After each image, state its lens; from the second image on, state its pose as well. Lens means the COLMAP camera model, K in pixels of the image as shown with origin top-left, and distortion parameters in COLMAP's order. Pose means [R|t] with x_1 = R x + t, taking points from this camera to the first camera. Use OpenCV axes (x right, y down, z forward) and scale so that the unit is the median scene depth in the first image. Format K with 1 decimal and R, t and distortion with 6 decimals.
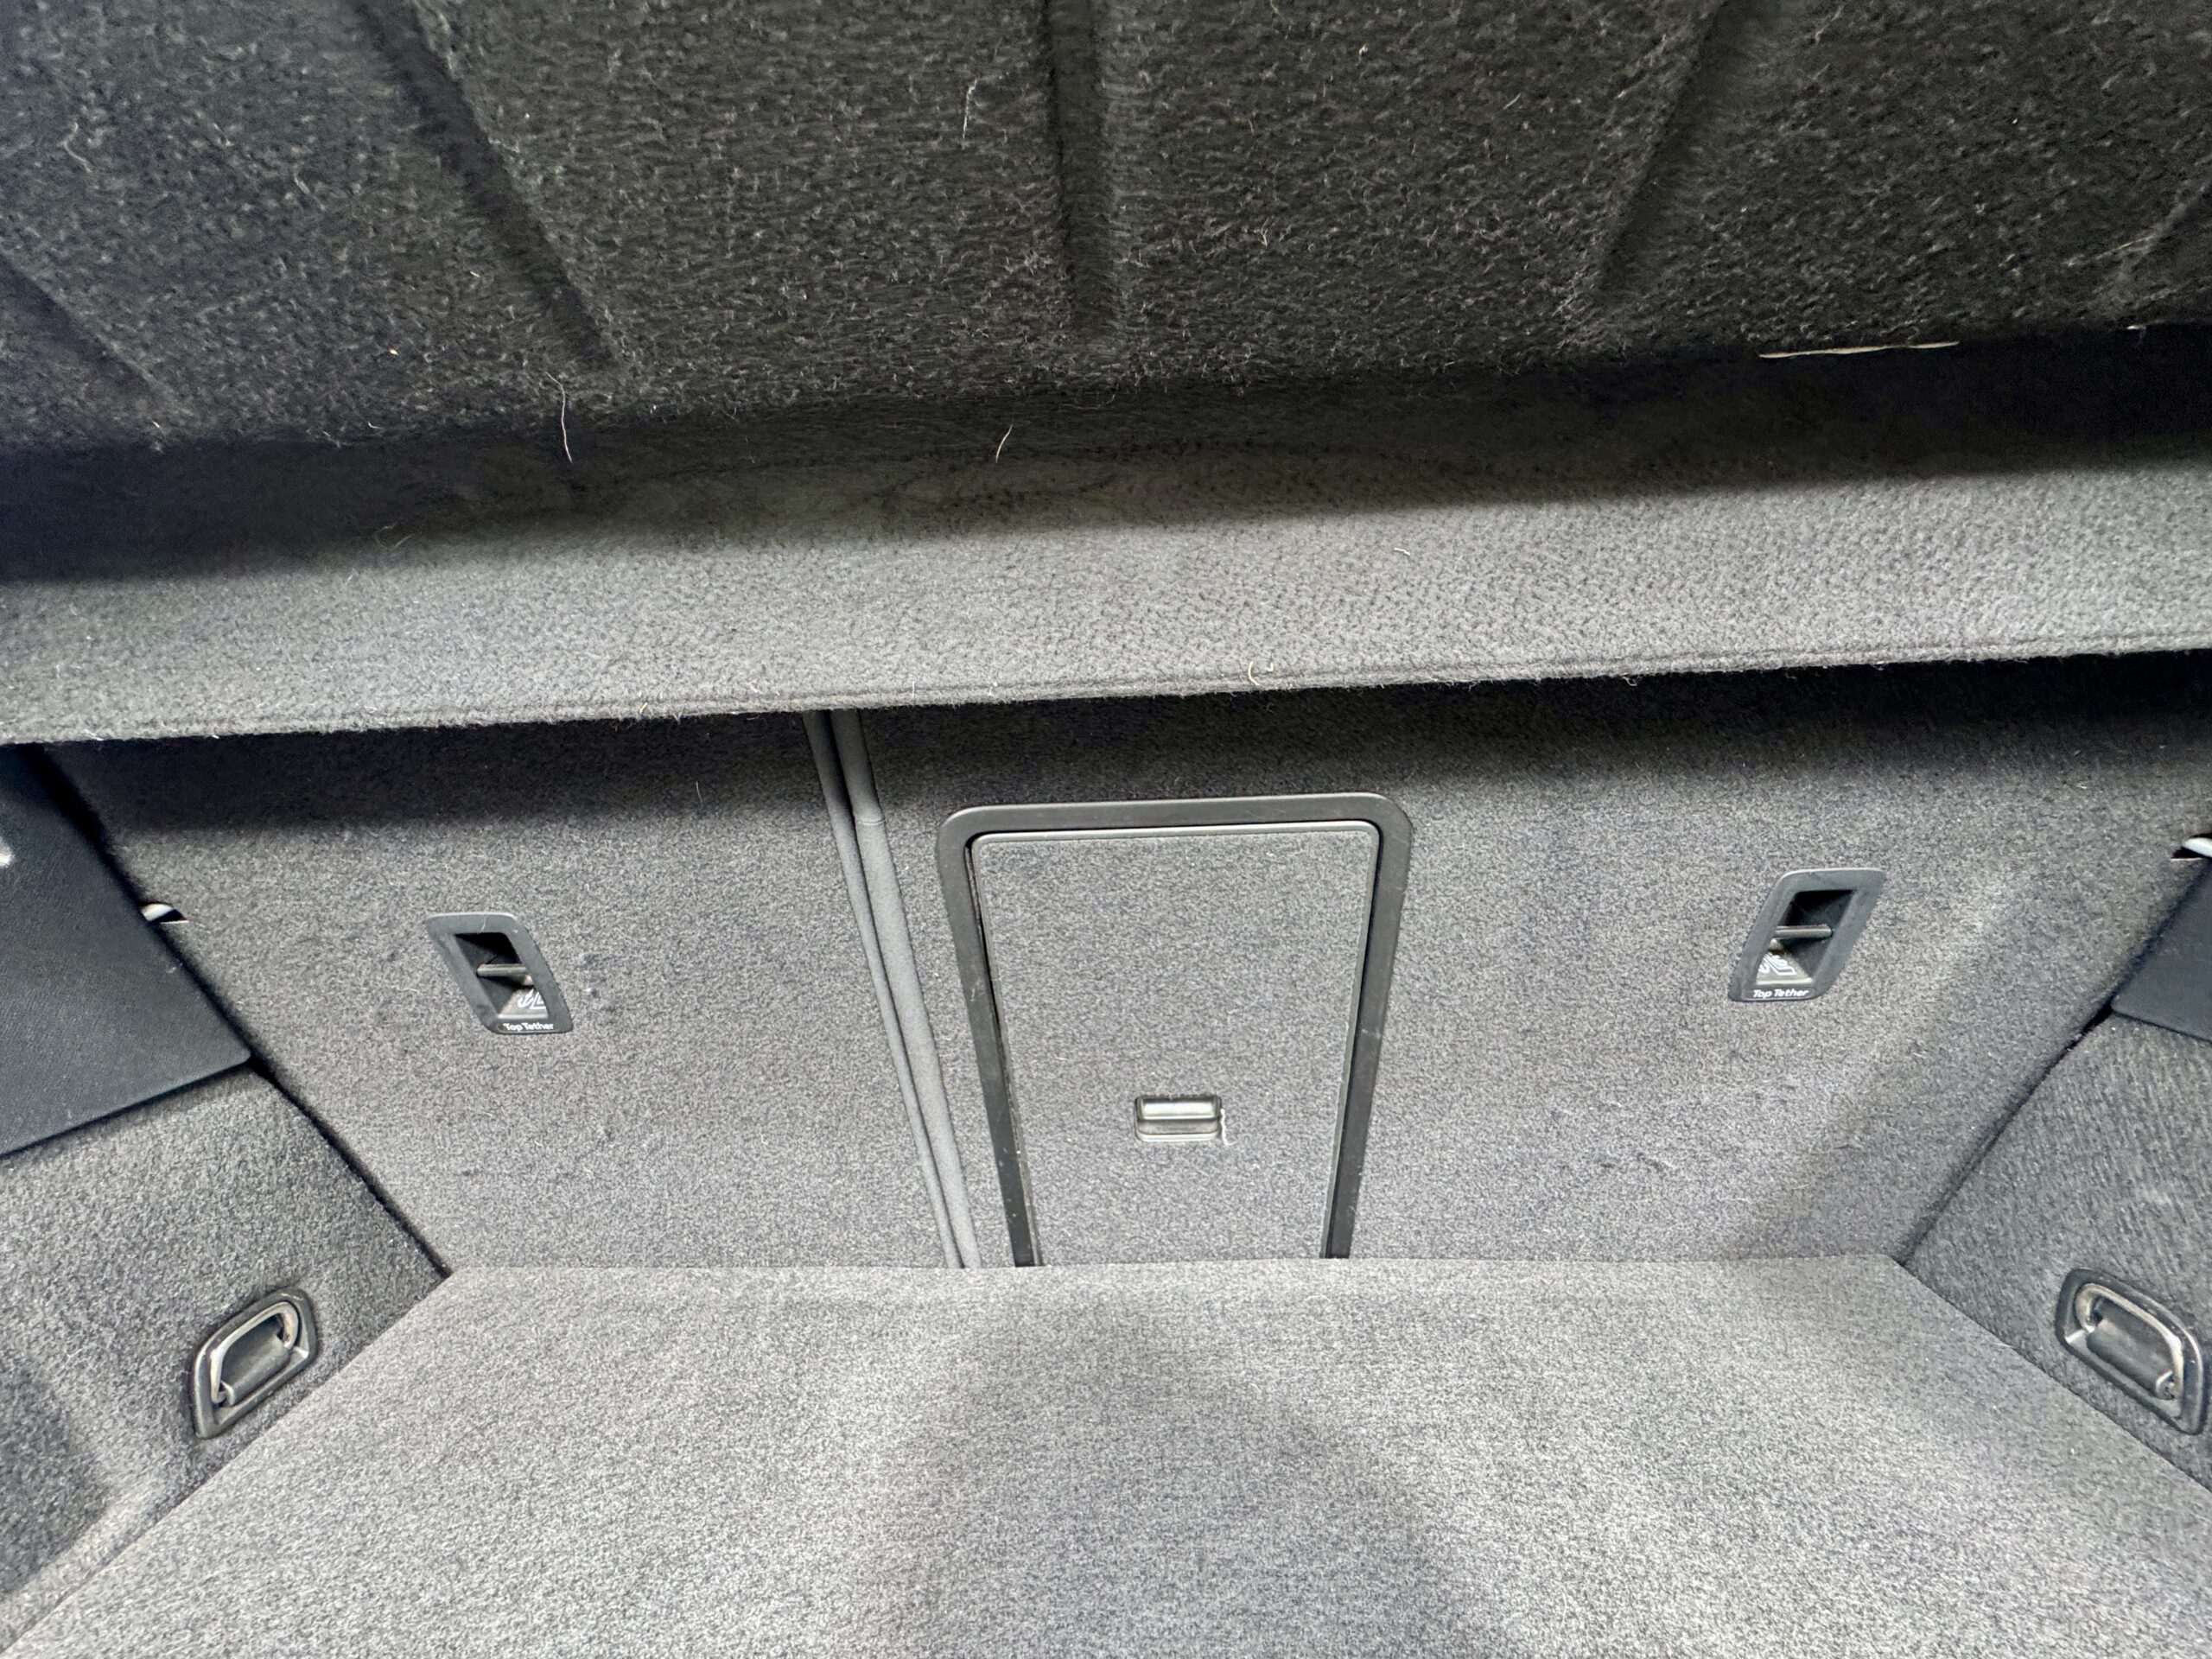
lens RADIAL K [[889.0, 0, 1100.0], [0, 889.0, 824.9], [0, 0, 1]] dist [-0.003782, 0.000355]
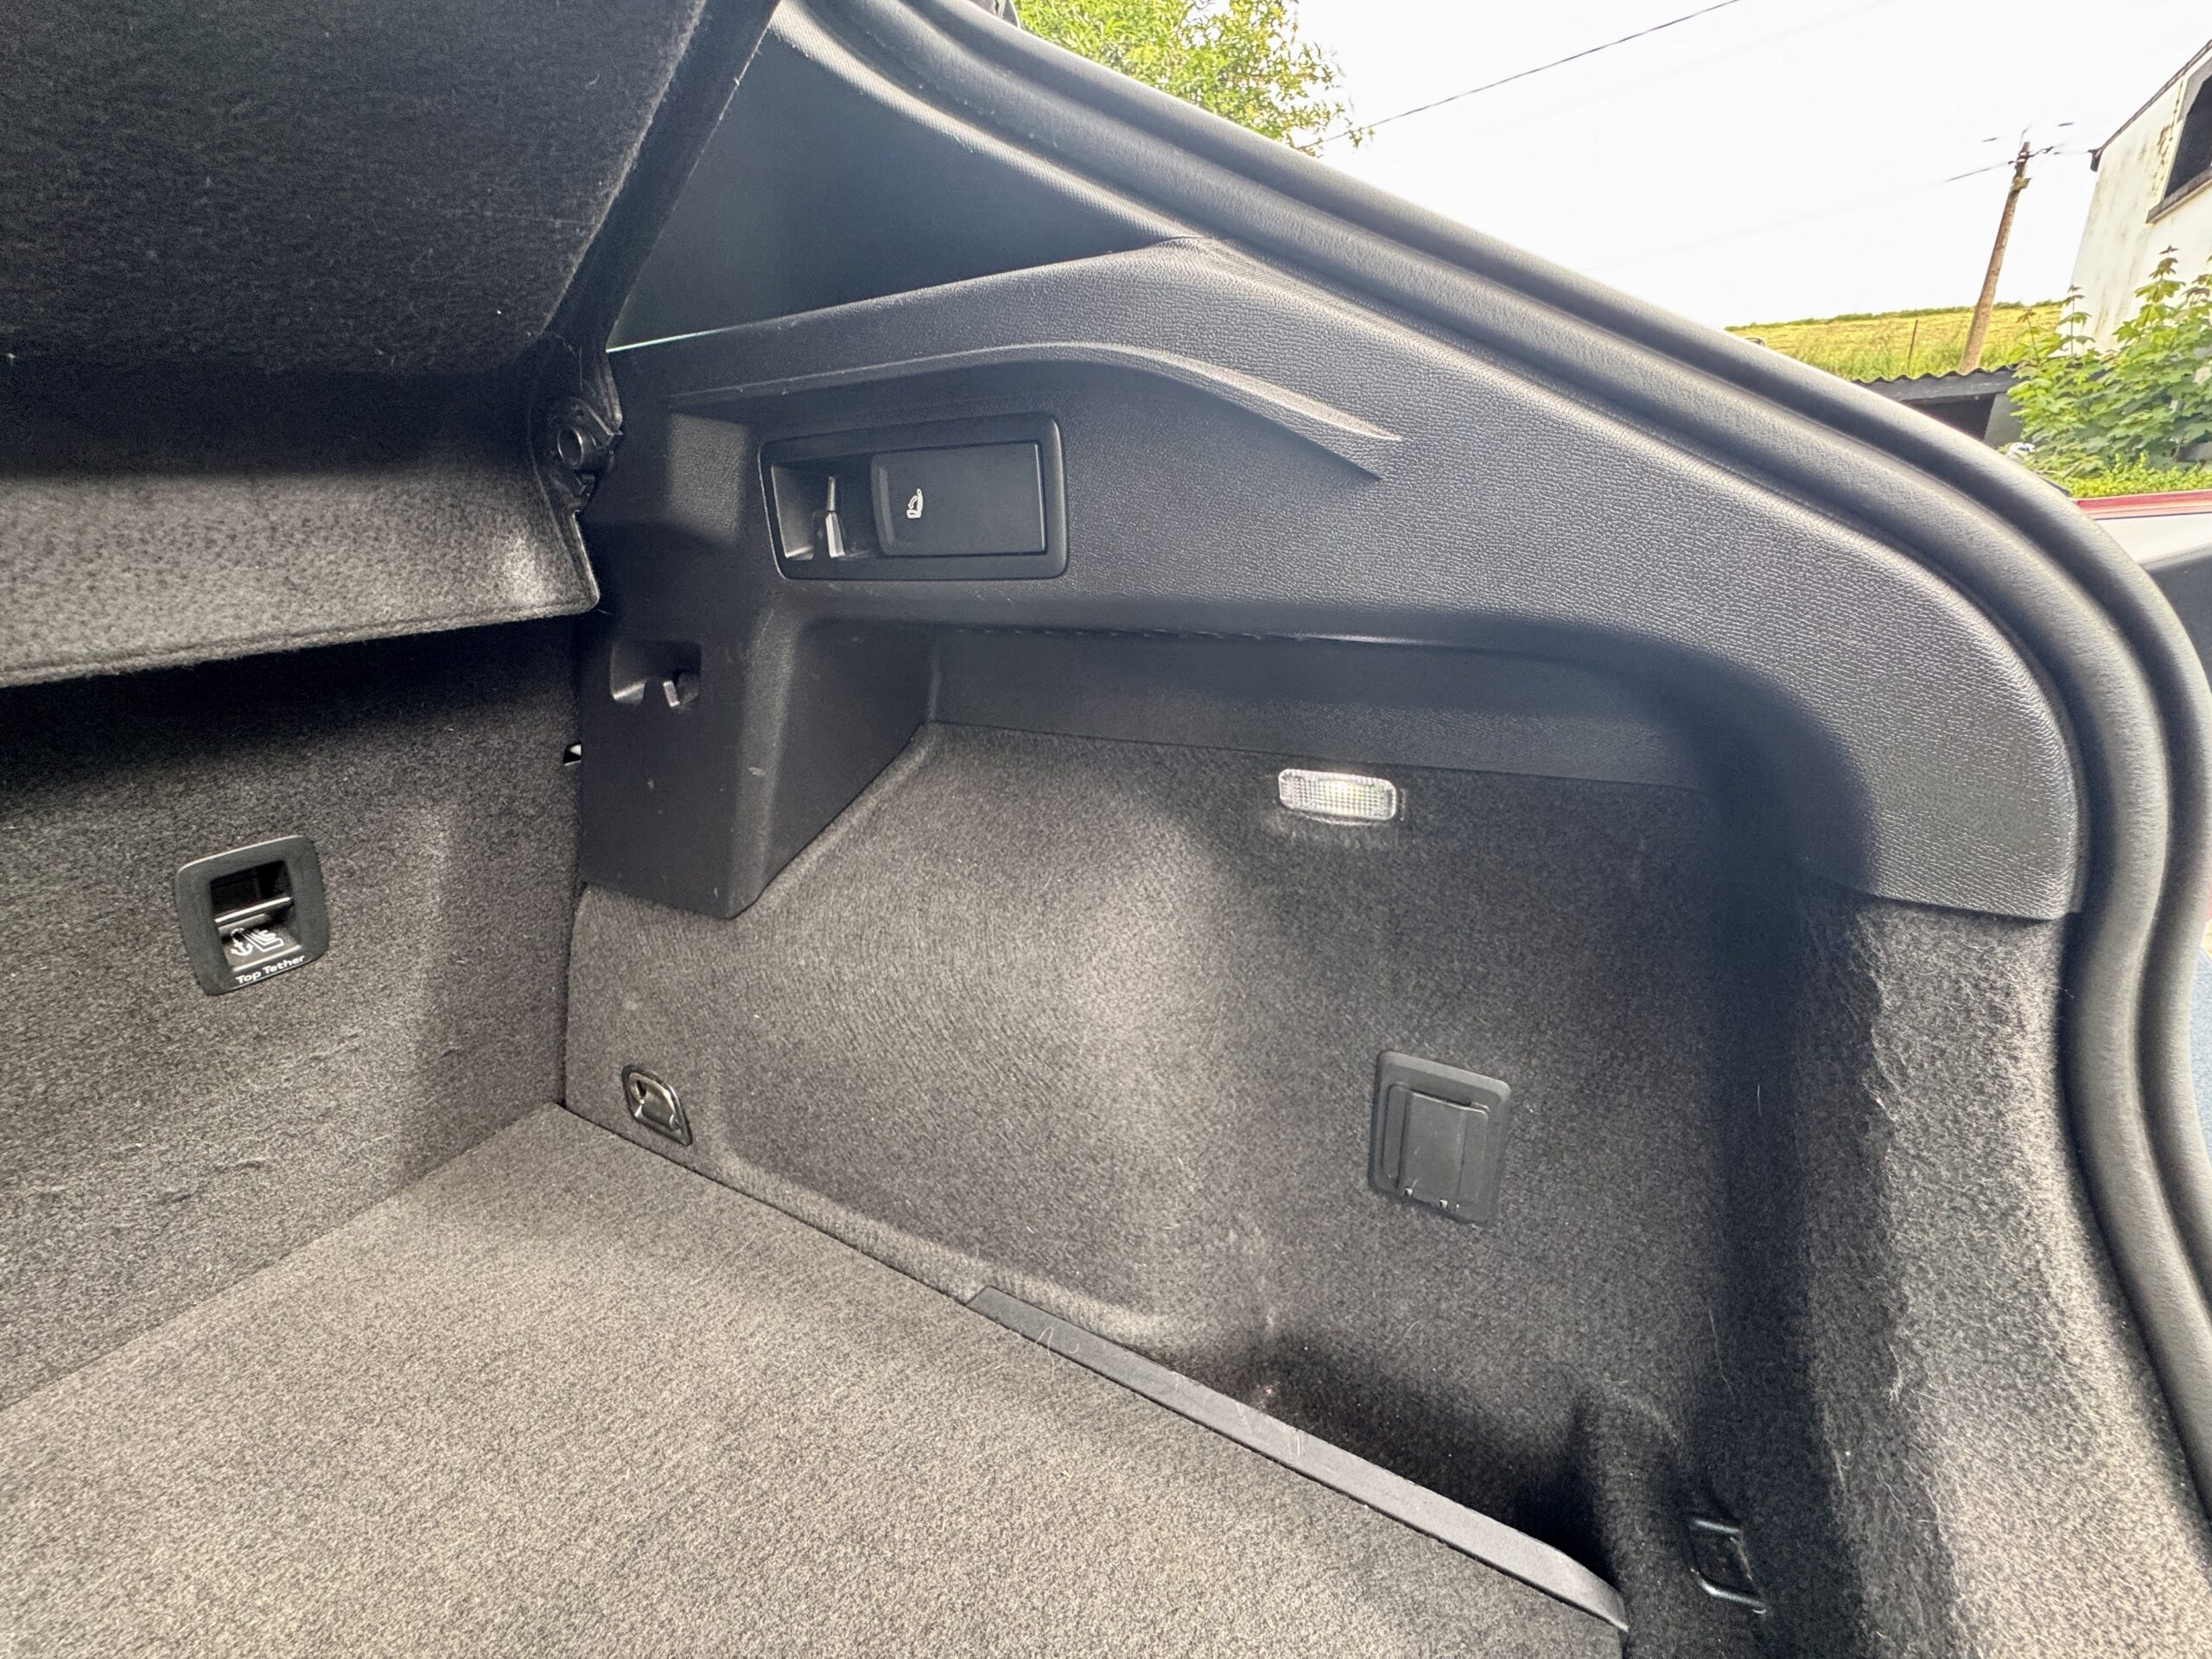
lens RADIAL K [[889.0, 0, 1104.3], [0, 889.0, 824.5], [0, 0, 1]] dist [-0.003782, 0.000355]
pose [[0.457541, -0.281863, 0.843333, 0.410178], [0.135348, 0.959454, 0.247242, -0.080833], [-0.878827, 0.001020, 0.477139, -0.273978]]
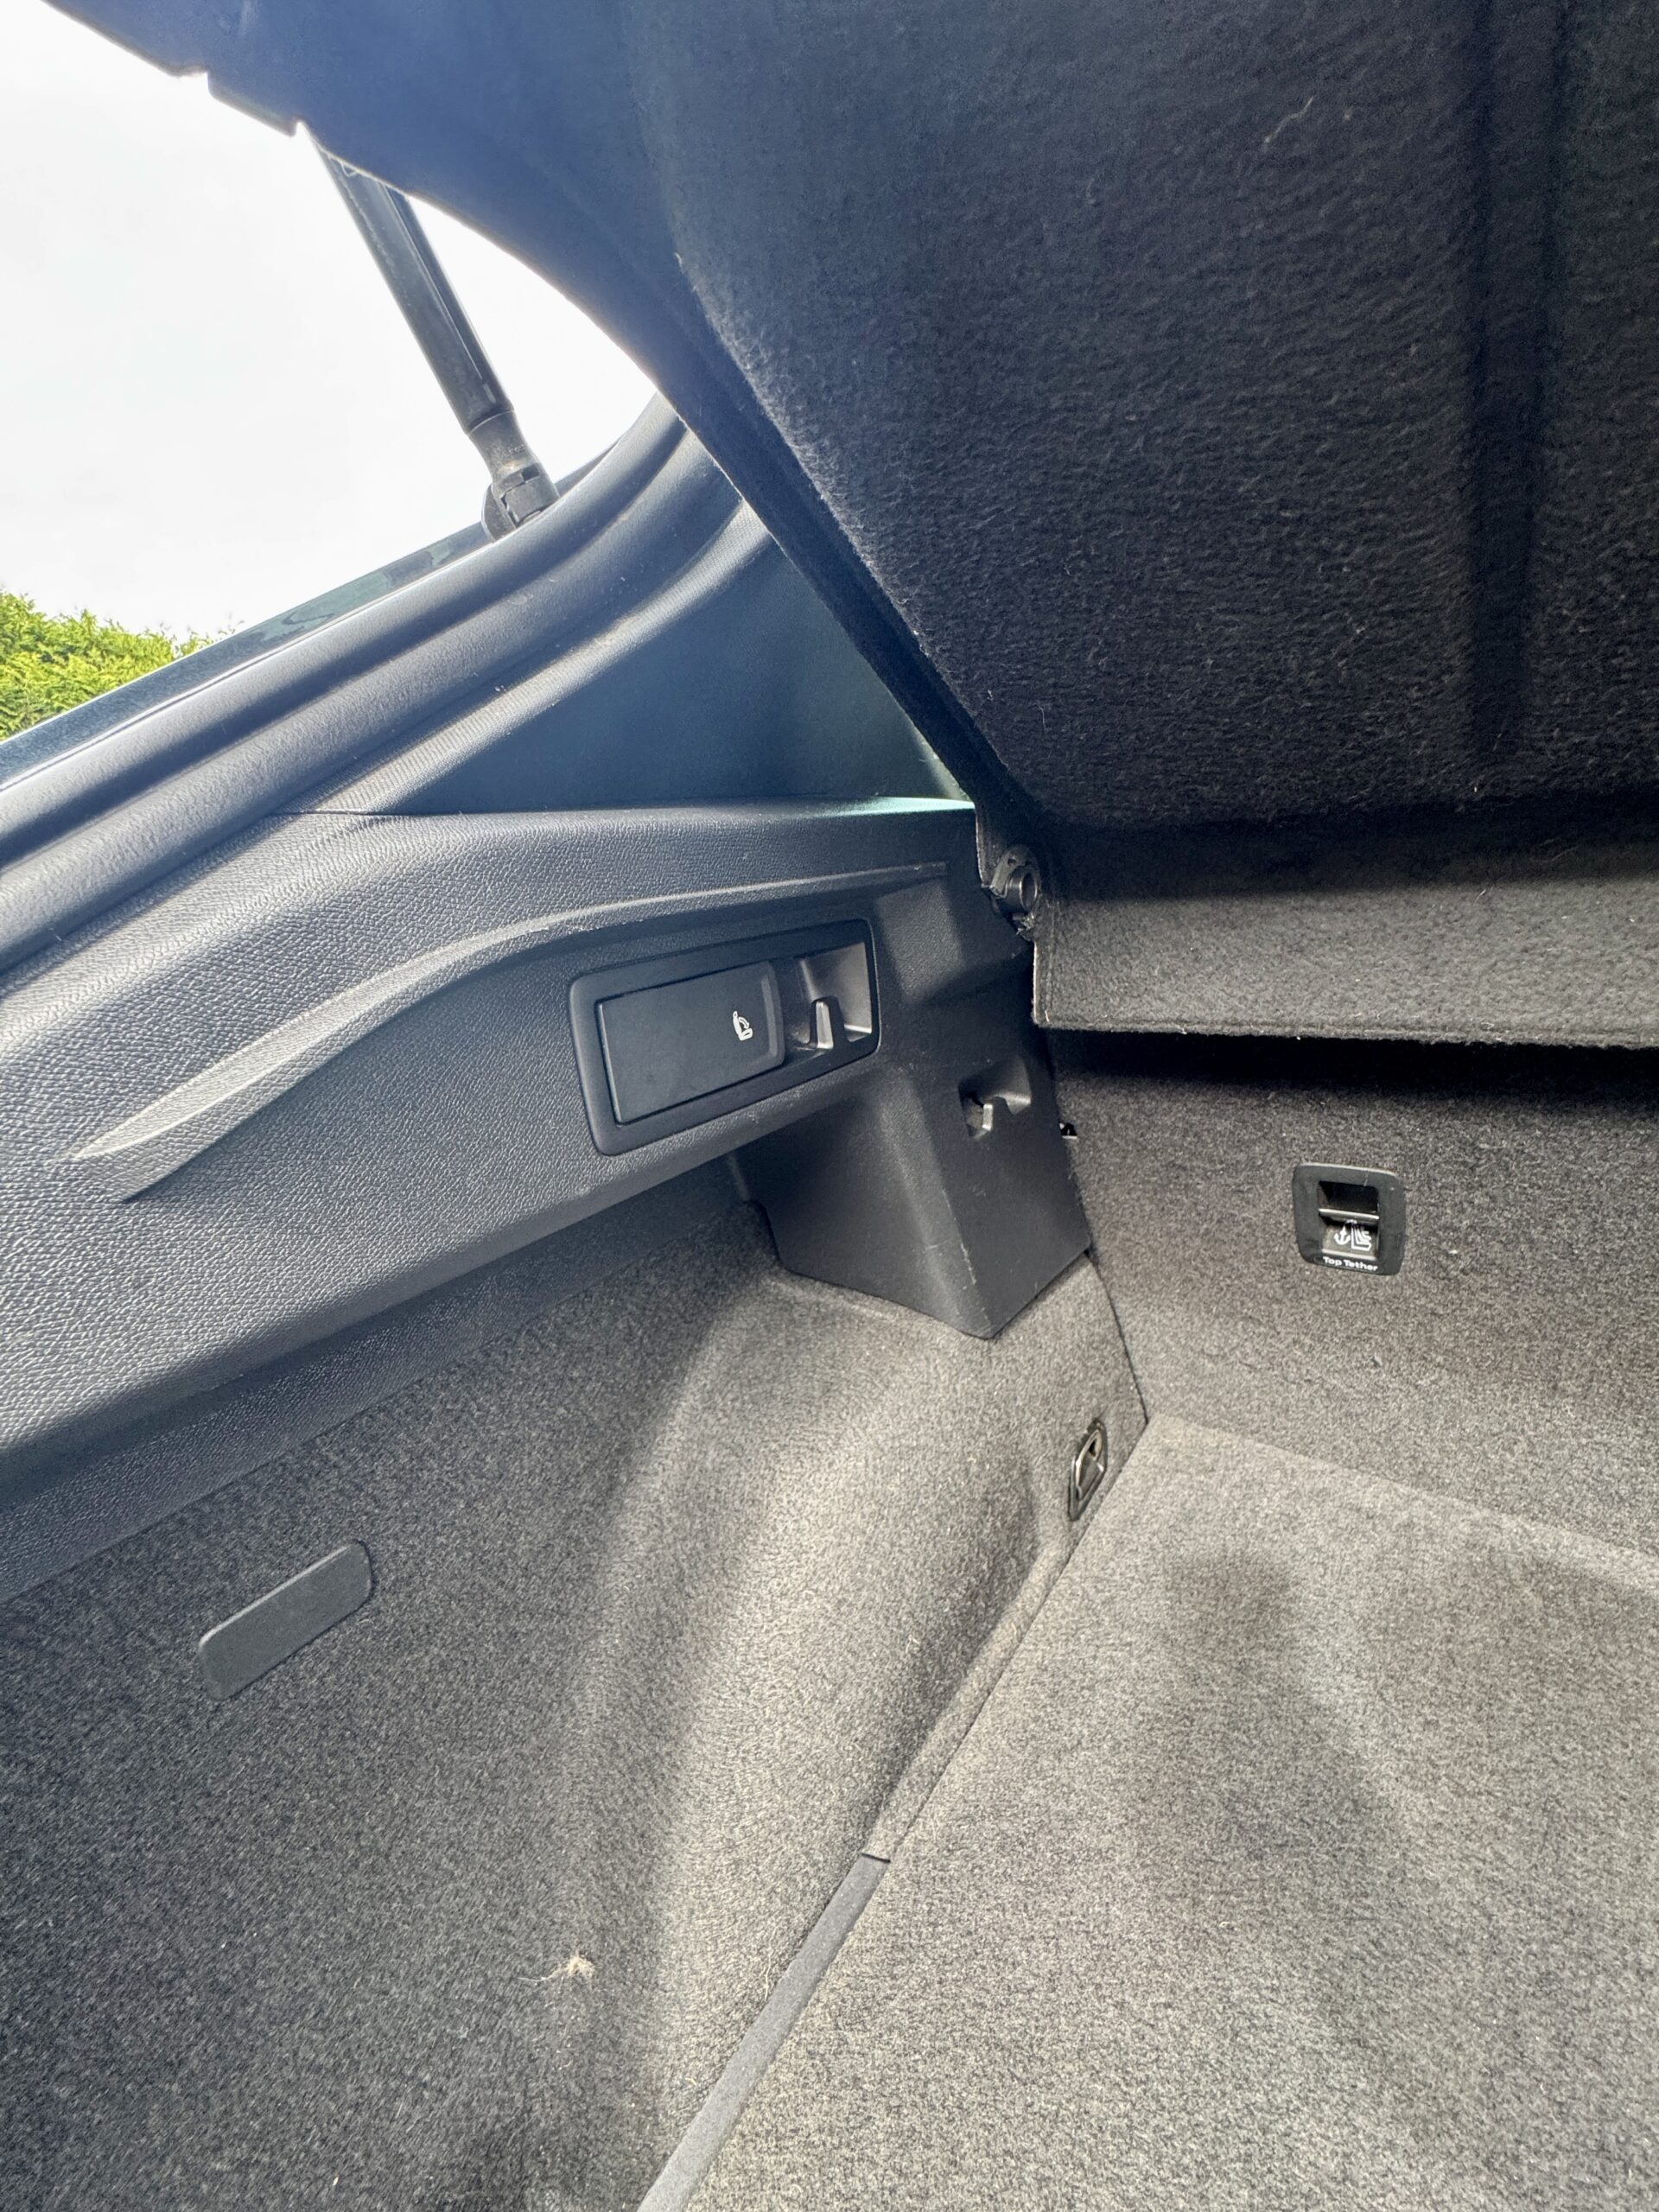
lens RADIAL K [[889.0, 0, 831.7], [0, 889.0, 1110.0], [0, 0, 1]] dist [-0.003782, 0.000355]
pose [[0.825600, 0.108406, -0.553745, -0.626886], [-0.000193, 0.981425, 0.191846, -0.164762], [0.564256, -0.158281, 0.810285, -0.184181]]
